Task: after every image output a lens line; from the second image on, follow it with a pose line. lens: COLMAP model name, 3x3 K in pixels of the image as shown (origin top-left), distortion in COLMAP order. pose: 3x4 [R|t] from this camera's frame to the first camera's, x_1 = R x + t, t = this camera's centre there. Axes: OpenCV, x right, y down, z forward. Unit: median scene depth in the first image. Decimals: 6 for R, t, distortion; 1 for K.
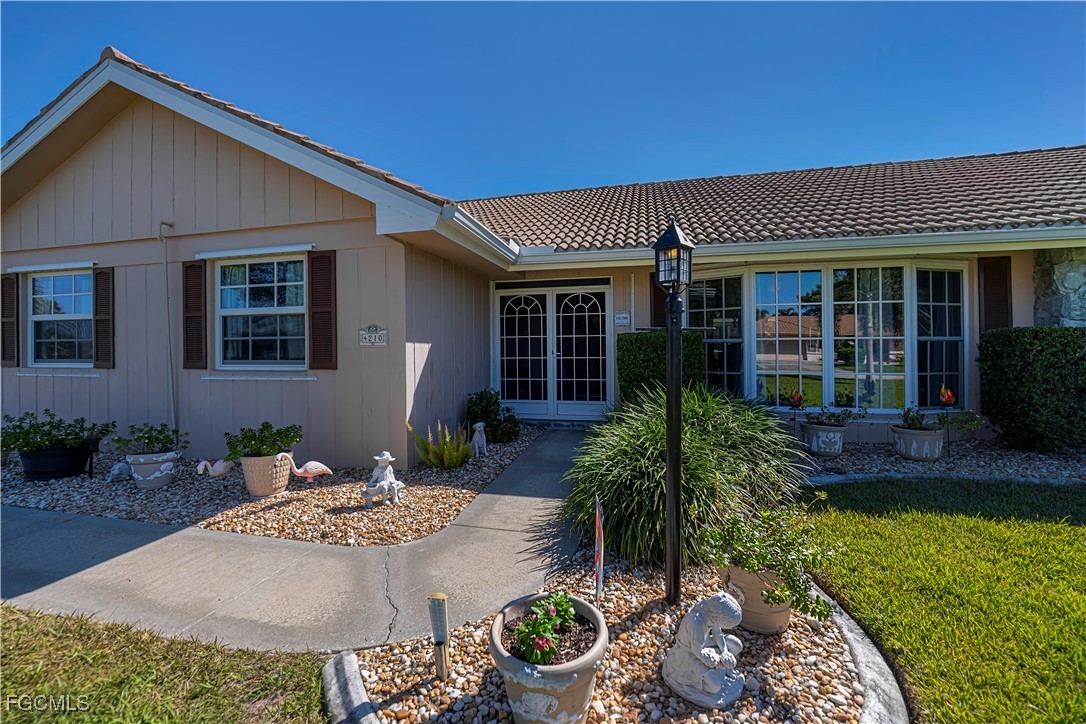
lens RADIAL K [[411.6, 0, 528.8], [0, 411.6, 350.0], [0, 0, 1]] dist [-0.018138, 0.002560]
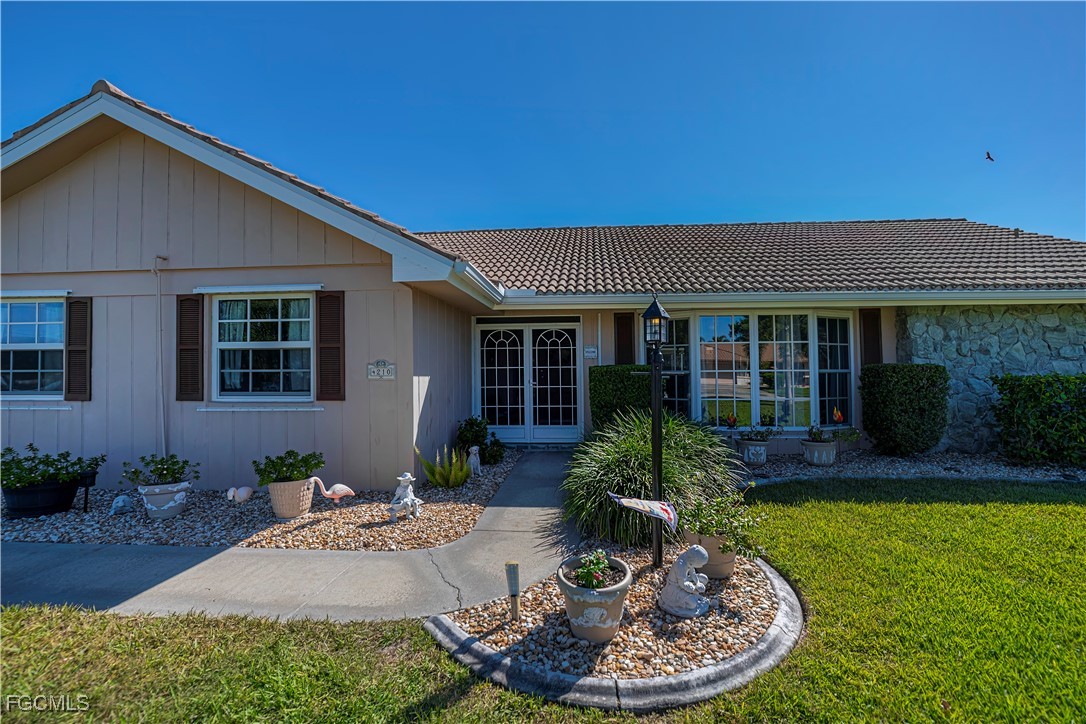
lens RADIAL K [[419.0, 0, 543.0], [0, 419.0, 362.0], [0, 0, 1]] dist [-0.016669, 0.000194]
pose [[0.986719, 0.004733, 0.162369, -0.138905], [-0.000227, 0.999615, -0.027759, -0.025413], [-0.162438, 0.027354, 0.986340, -0.190363]]
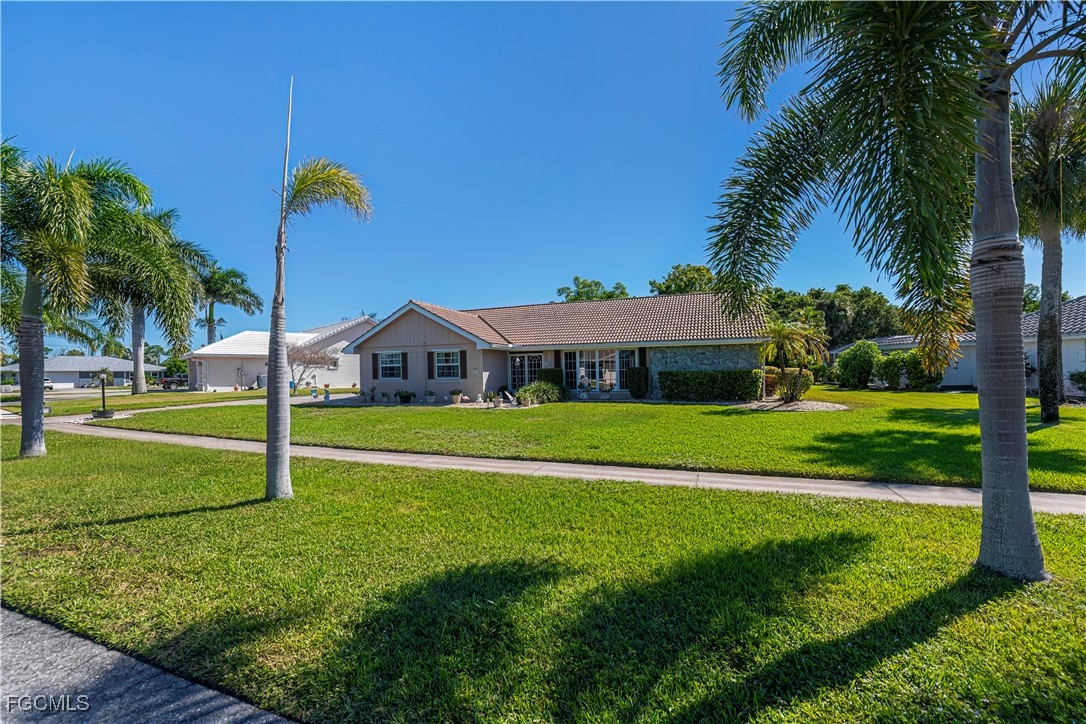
lens RADIAL K [[419.0, 0, 543.0], [0, 419.0, 362.0], [0, 0, 1]] dist [-0.016669, 0.000194]
pose [[0.992700, -0.010915, -0.120115, 0.892139], [0.008247, 0.999709, -0.022688, -0.020631], [0.120328, 0.021532, 0.992501, -3.435429]]
